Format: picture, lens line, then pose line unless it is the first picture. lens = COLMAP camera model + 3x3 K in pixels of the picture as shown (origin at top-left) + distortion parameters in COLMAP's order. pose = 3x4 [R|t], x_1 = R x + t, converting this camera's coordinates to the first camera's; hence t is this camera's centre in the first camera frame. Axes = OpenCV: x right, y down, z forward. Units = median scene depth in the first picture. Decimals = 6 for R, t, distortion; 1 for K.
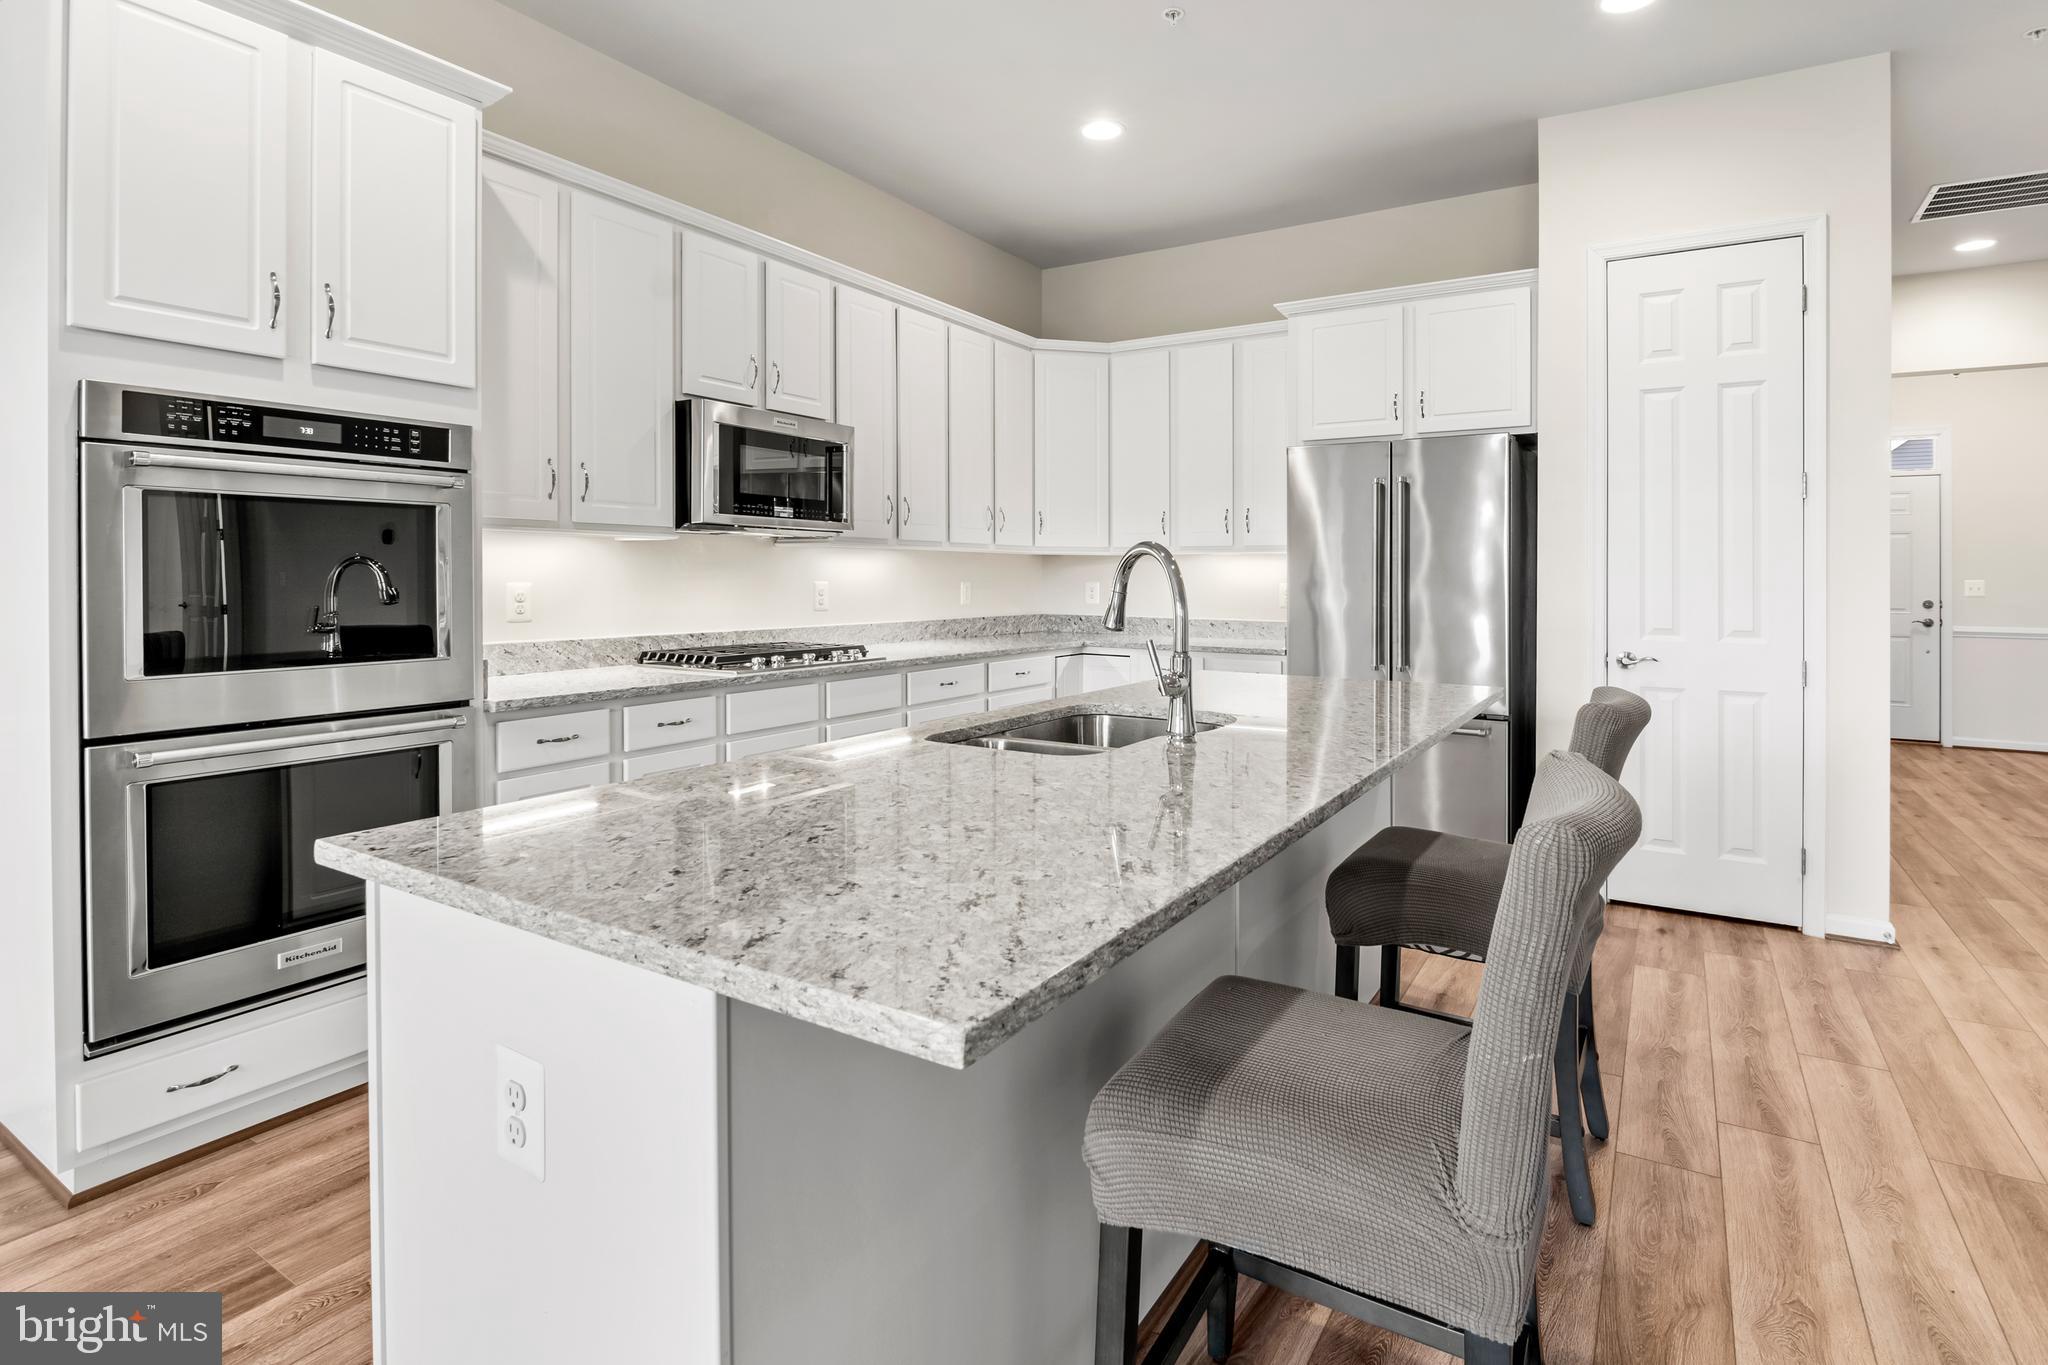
lens RADIAL K [[1025.7, 0, 1019.2], [0, 1025.7, 581.8], [0, 0, 1]] dist [-0.005467, 0.000393]
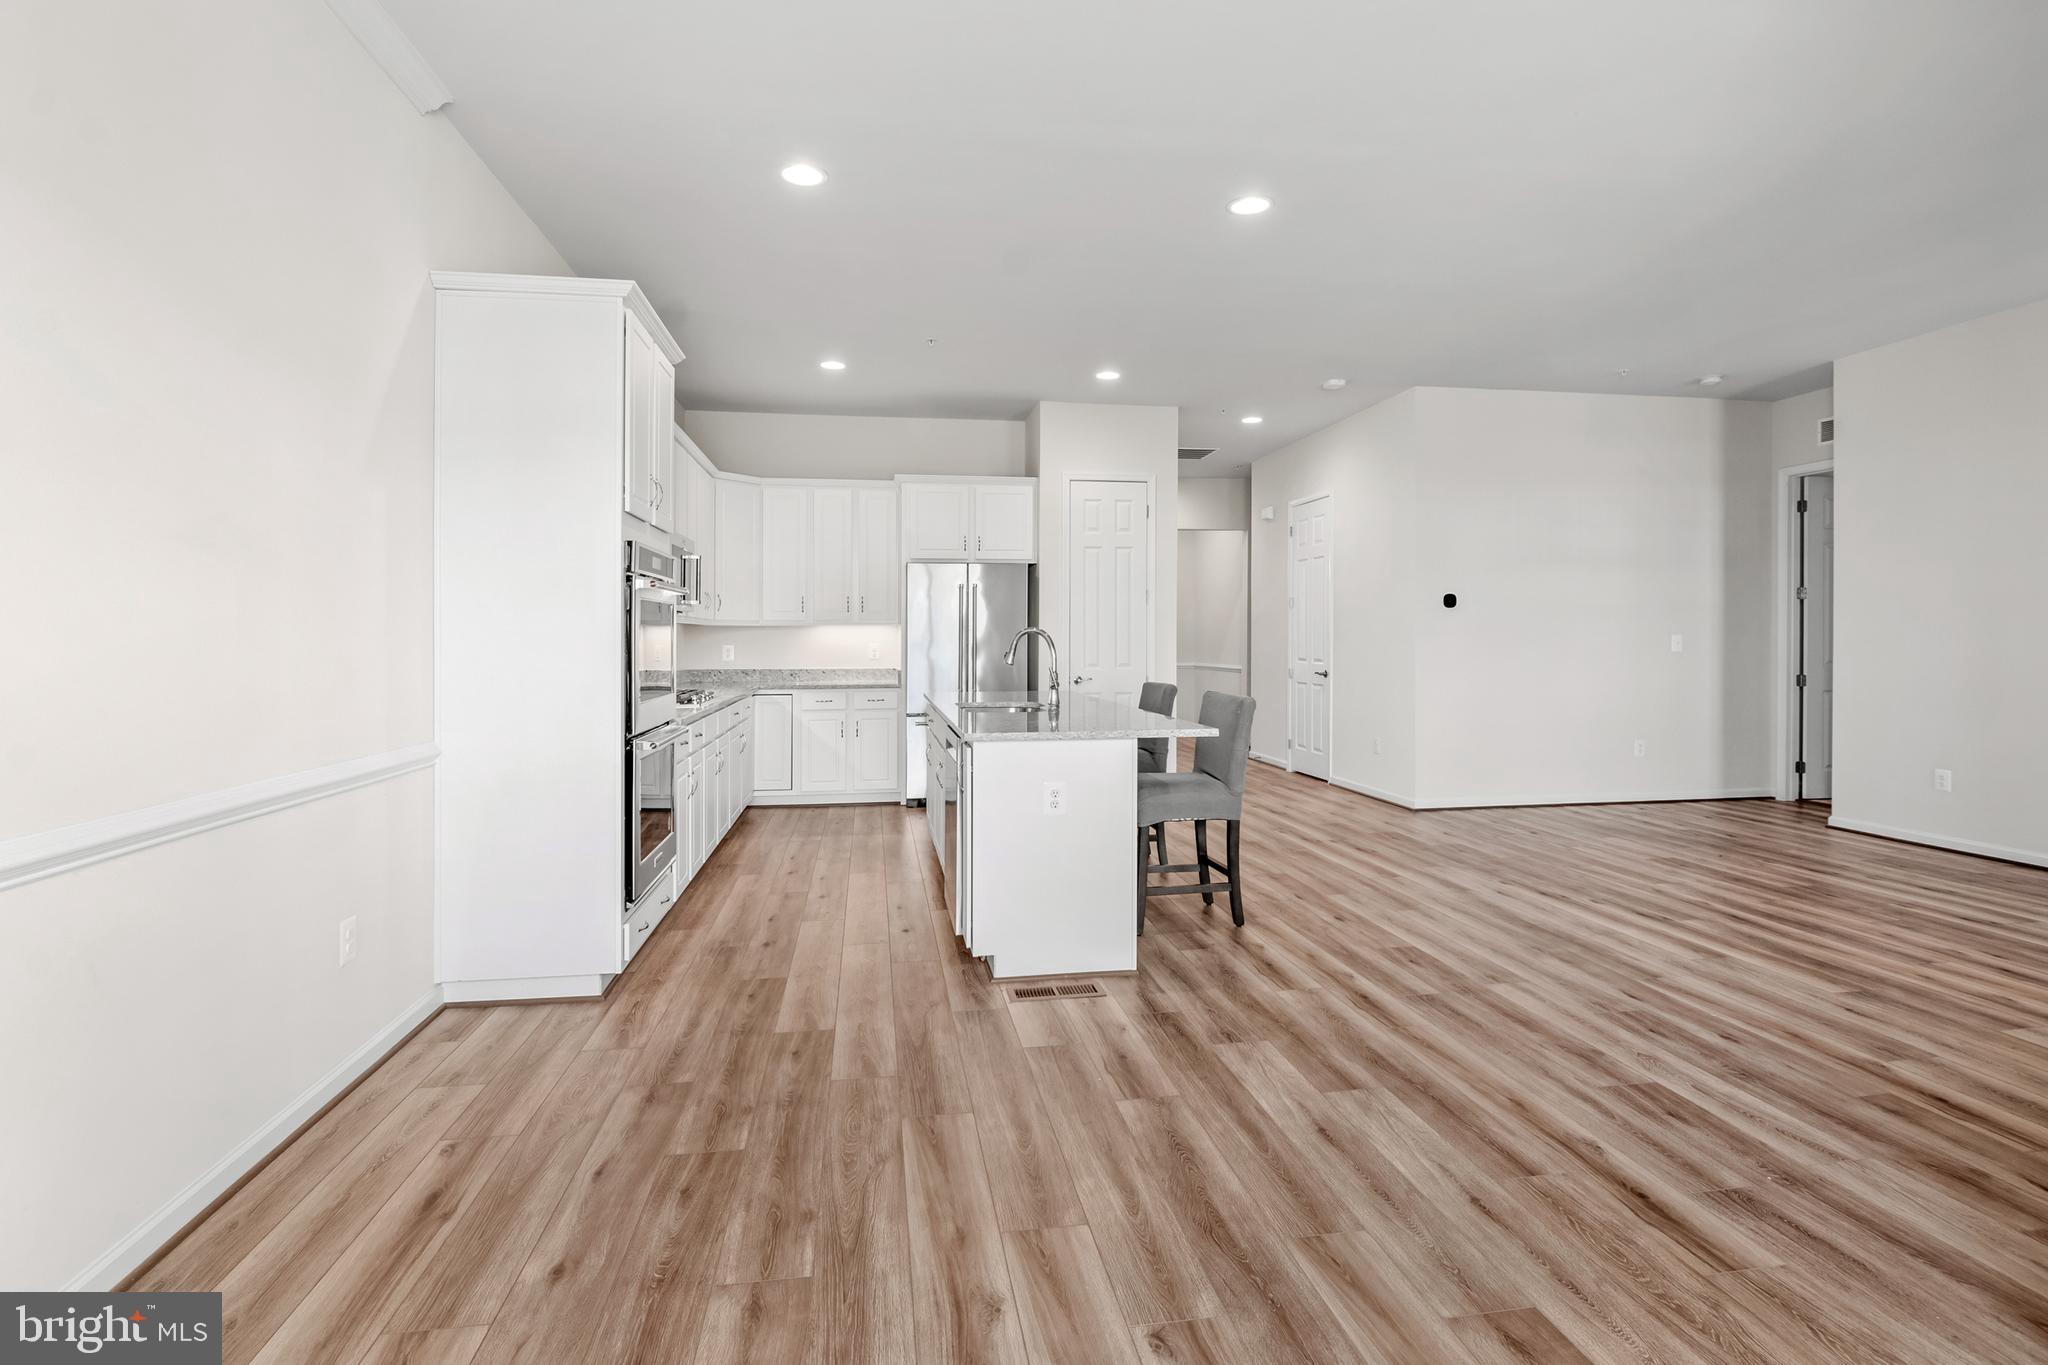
lens RADIAL K [[1025.7, 0, 1027.5], [0, 1025.7, 601.9], [0, 0, 1]] dist [-0.005467, 0.000393]
pose [[0.754380, 0.015393, 0.656257, -0.878144], [0.009759, 0.999352, -0.034659, -0.009773], [-0.656365, 0.032551, 0.753741, -0.488924]]
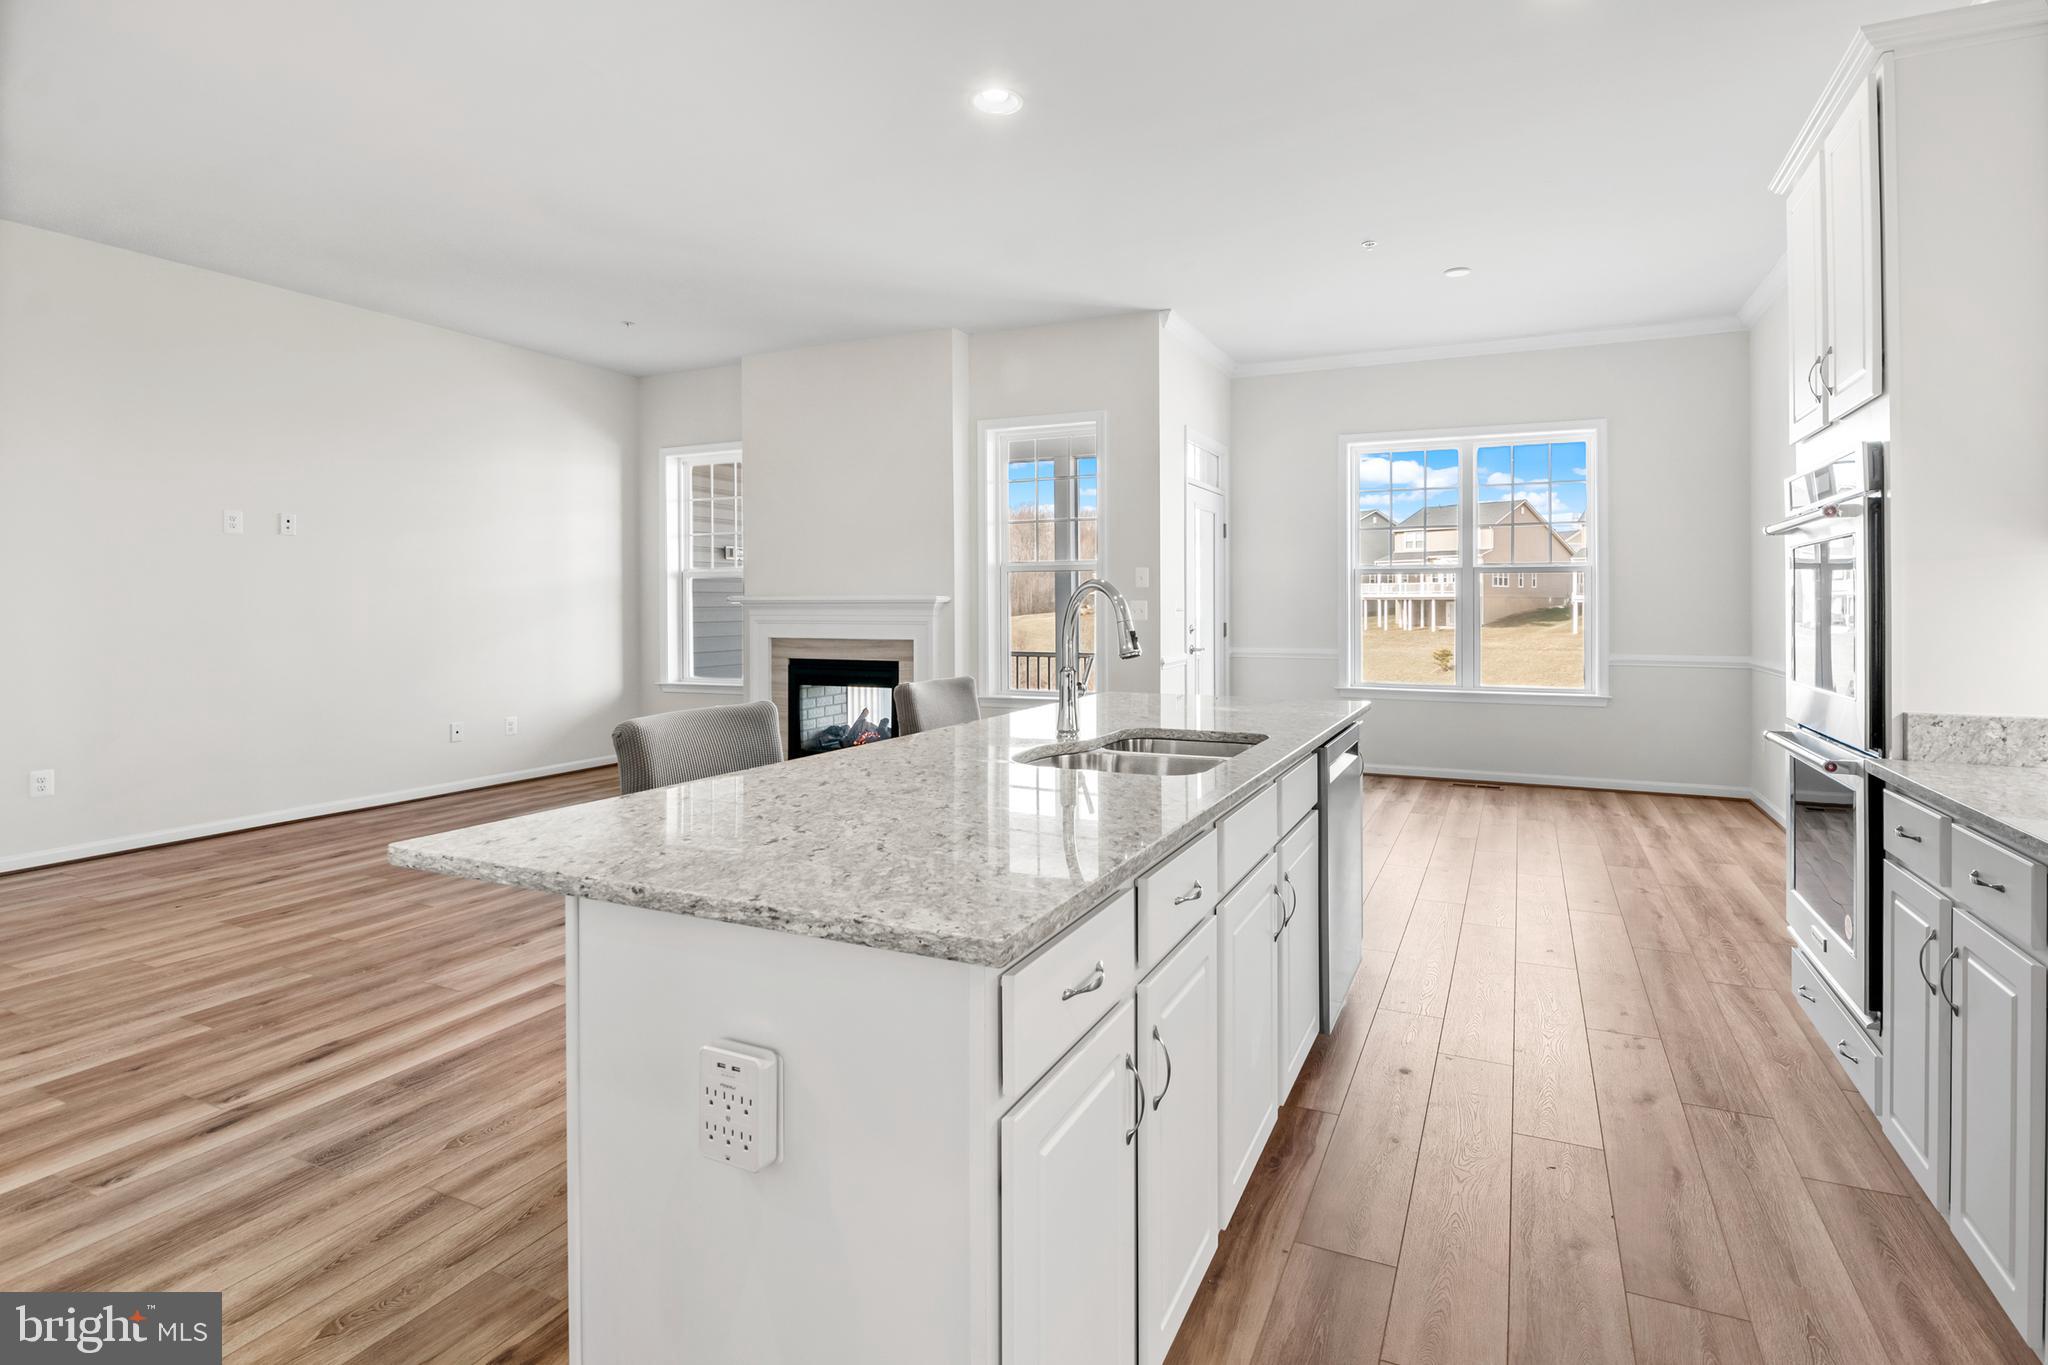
lens RADIAL K [[1025.7, 0, 1035.0], [0, 1025.7, 596.3], [0, 0, 1]] dist [-0.005467, 0.000393]
pose [[-0.992811, -0.004913, -0.119592, 0.202339], [-0.004816, 0.999988, -0.001100, -0.011018], [0.119596, -0.000517, -0.992823, 1.289876]]
